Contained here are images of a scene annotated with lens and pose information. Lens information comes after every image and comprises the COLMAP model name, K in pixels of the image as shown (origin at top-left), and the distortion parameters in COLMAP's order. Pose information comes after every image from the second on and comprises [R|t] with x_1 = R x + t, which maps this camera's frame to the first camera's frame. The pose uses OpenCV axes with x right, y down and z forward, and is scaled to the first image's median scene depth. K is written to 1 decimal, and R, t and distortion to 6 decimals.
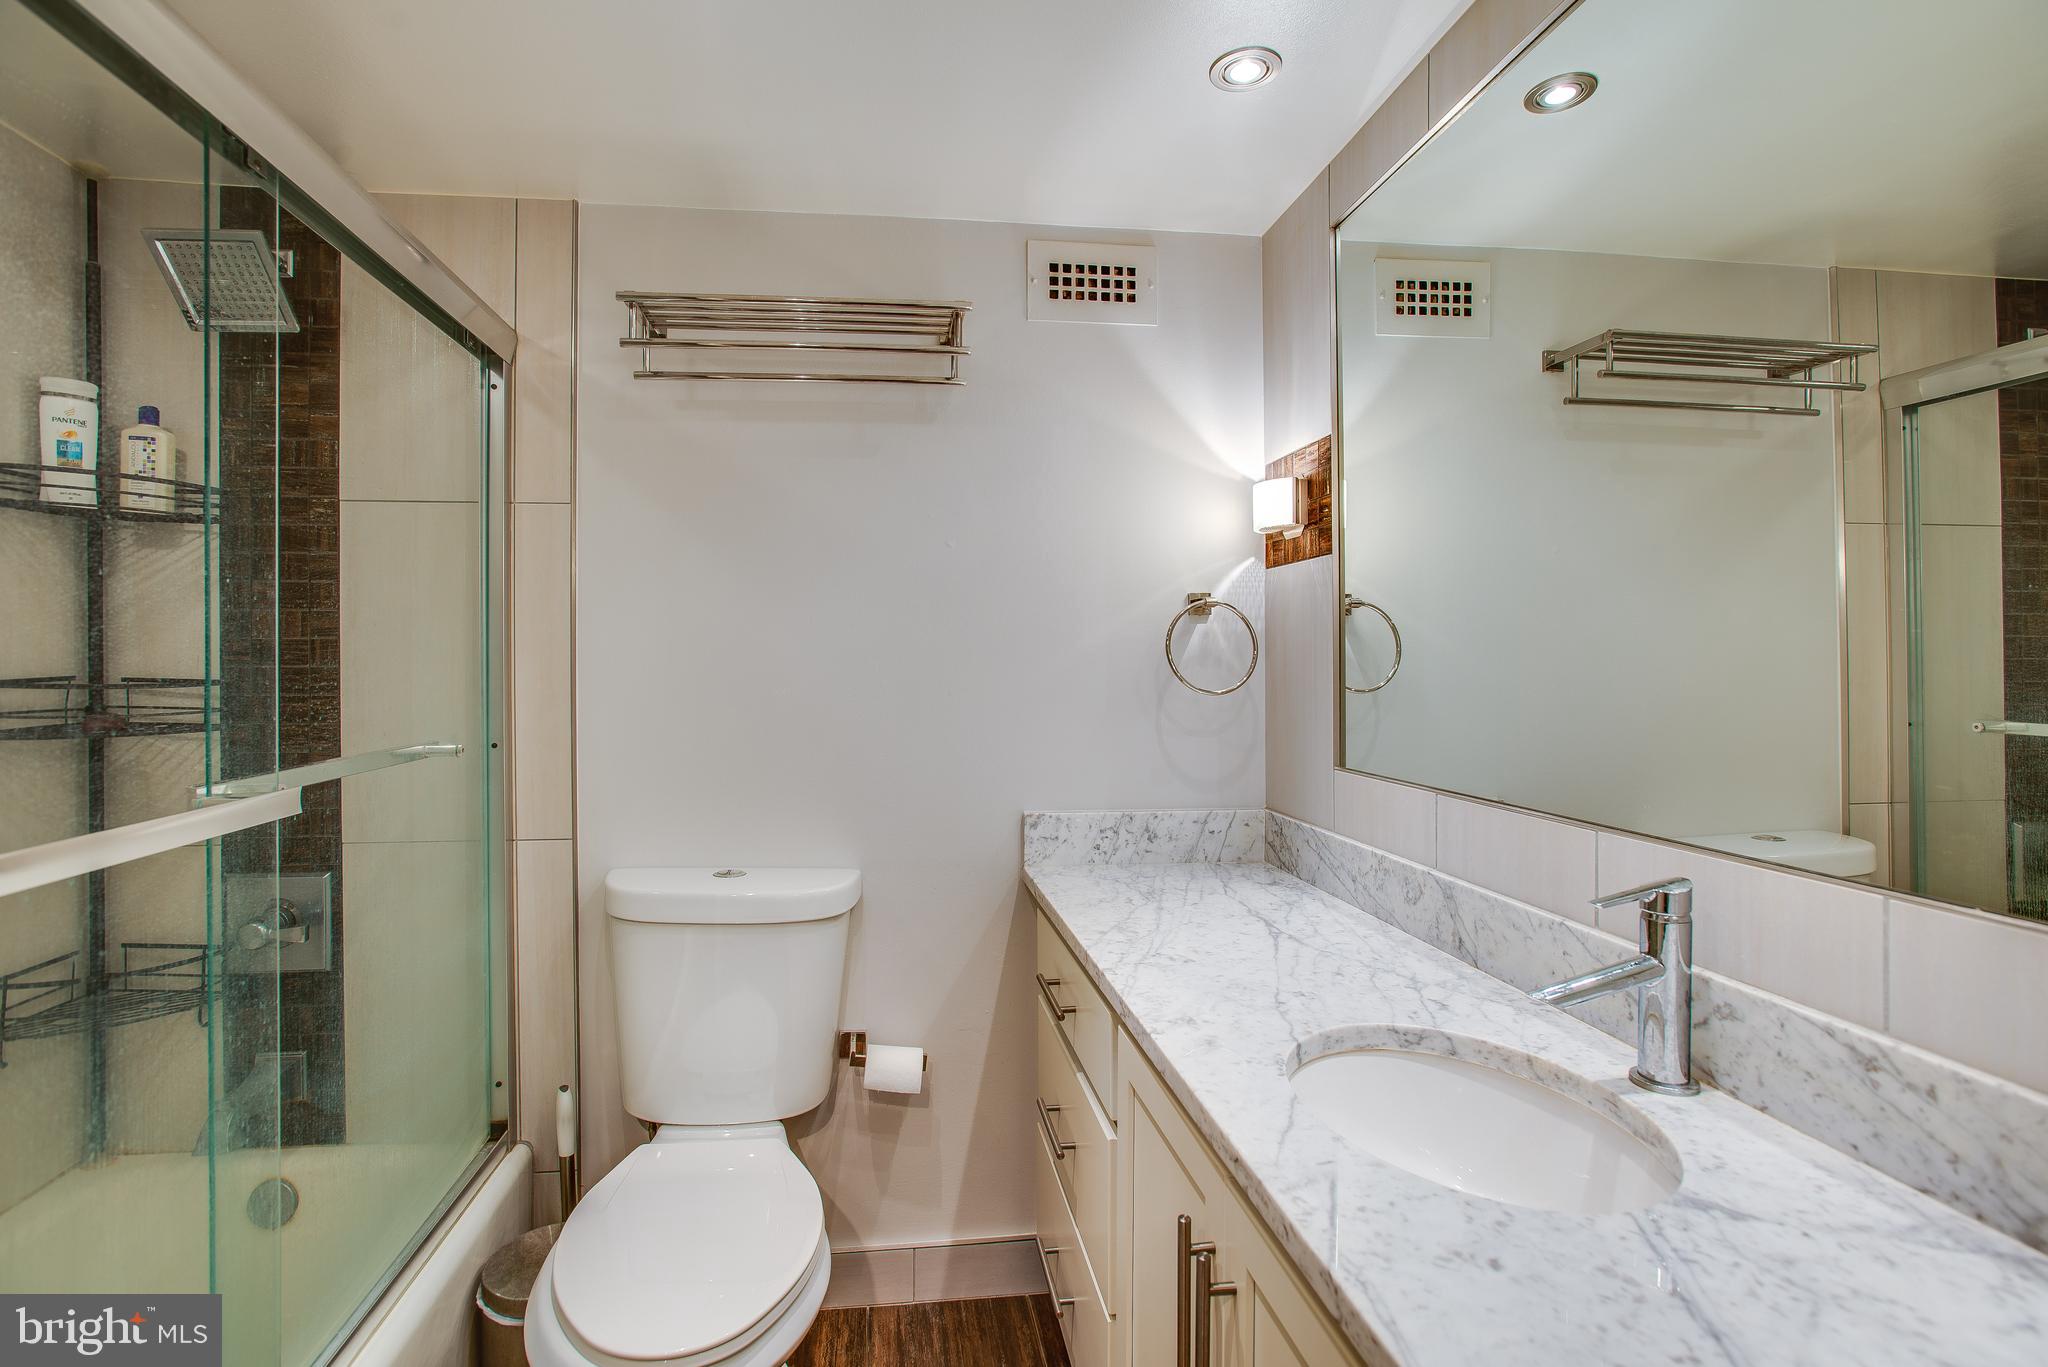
lens RADIAL K [[983.6, 0, 998.5], [0, 983.6, 654.0], [0, 0, 1]] dist [-0.045526, 0.028365]
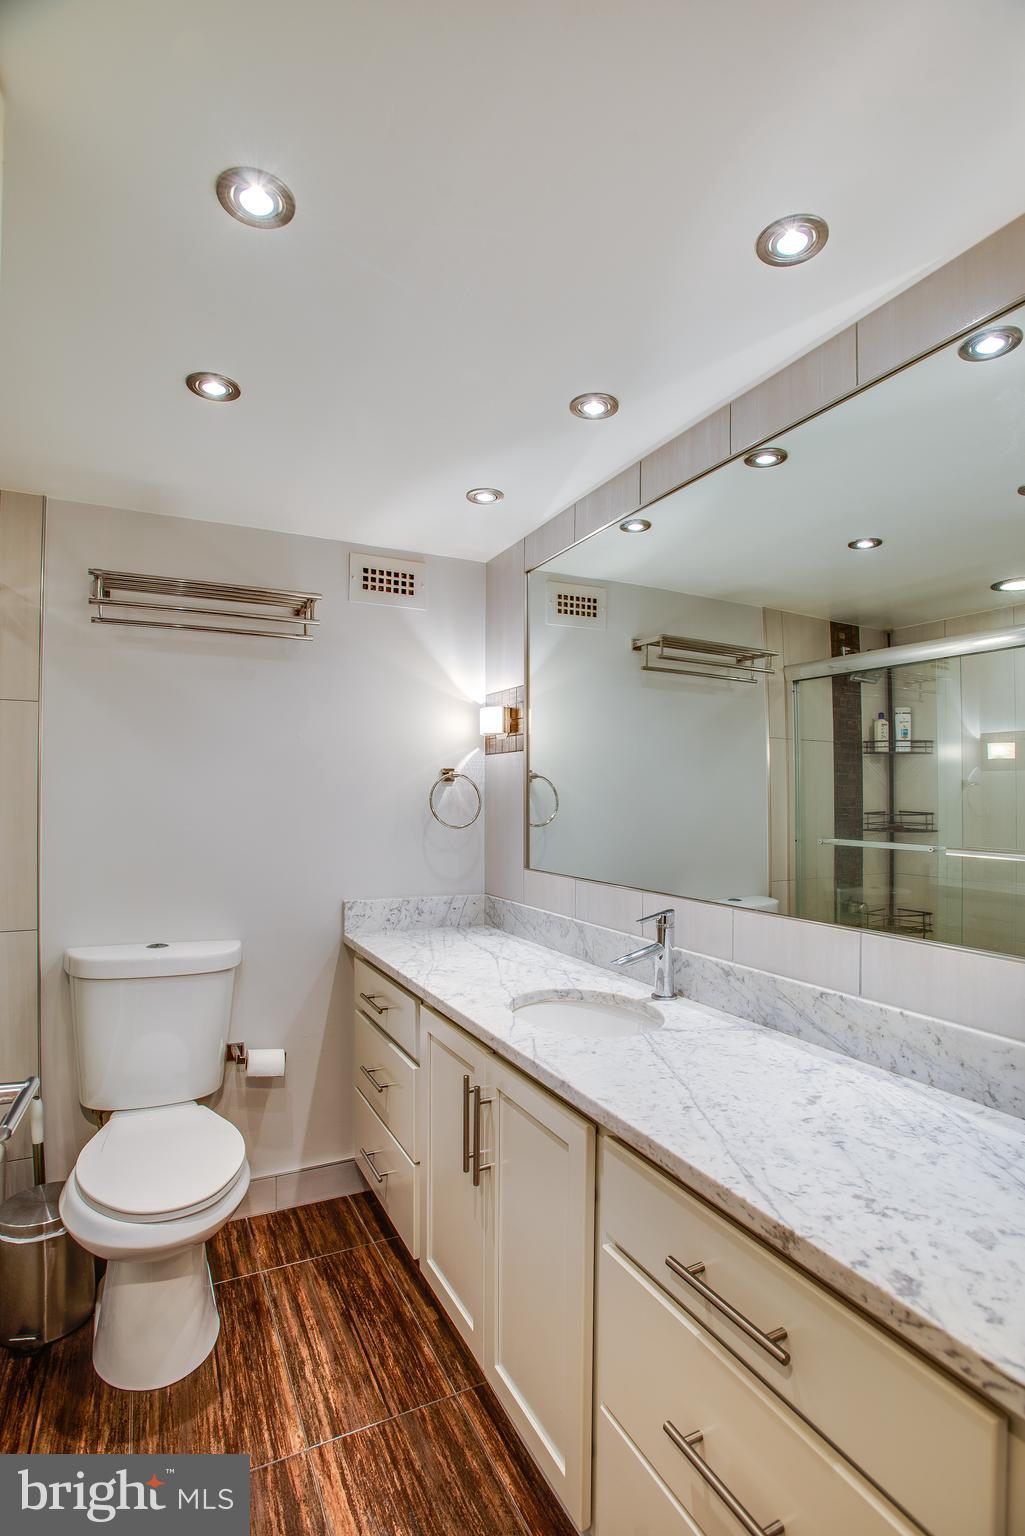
lens RADIAL K [[752.2, 0, 512.5], [0, 752.2, 768.0], [0, 0, 1]] dist [-0.018160, -0.000053]
pose [[0.945034, 0.018142, 0.326468, -0.130539], [-0.008111, 0.999453, -0.032061, -0.024357], [-0.326871, 0.027651, 0.944664, -0.305224]]
